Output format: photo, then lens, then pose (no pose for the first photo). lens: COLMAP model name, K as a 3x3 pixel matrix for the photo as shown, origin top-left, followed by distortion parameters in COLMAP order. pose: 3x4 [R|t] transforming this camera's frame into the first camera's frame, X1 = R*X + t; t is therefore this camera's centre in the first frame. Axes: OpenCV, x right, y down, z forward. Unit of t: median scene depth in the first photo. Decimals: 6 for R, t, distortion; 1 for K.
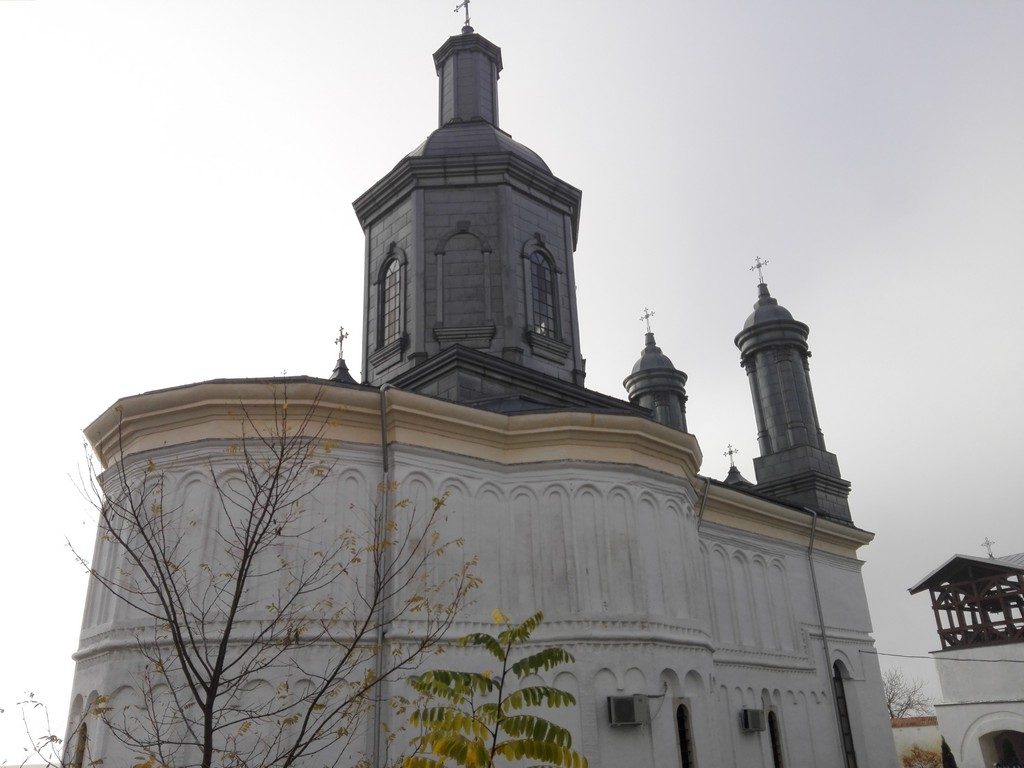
lens RADIAL K [[812.3, 0, 511.0], [0, 812.3, 376.2], [0, 0, 1]] dist [0.124052, -0.218419]
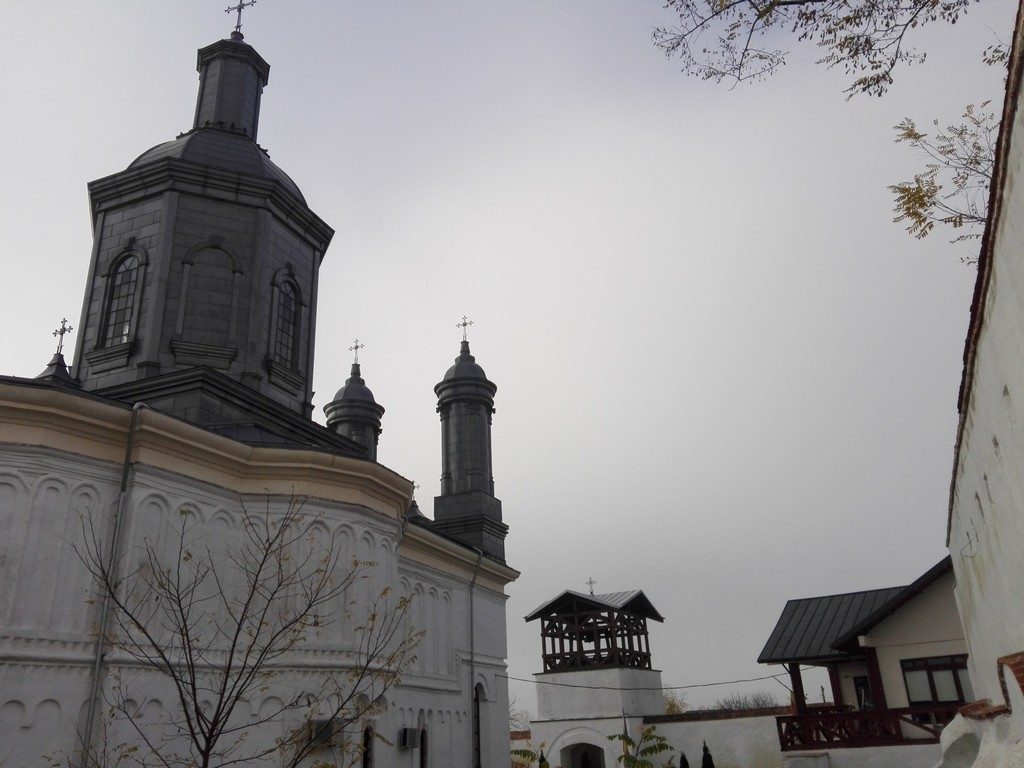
lens RADIAL K [[812.3, 0, 511.0], [0, 812.3, 376.2], [0, 0, 1]] dist [0.124052, -0.218419]
pose [[0.899734, 0.172966, 0.400702, -0.106100], [-0.168806, 0.984577, -0.045963, -0.035288], [-0.402472, -0.026286, 0.915055, -0.061800]]
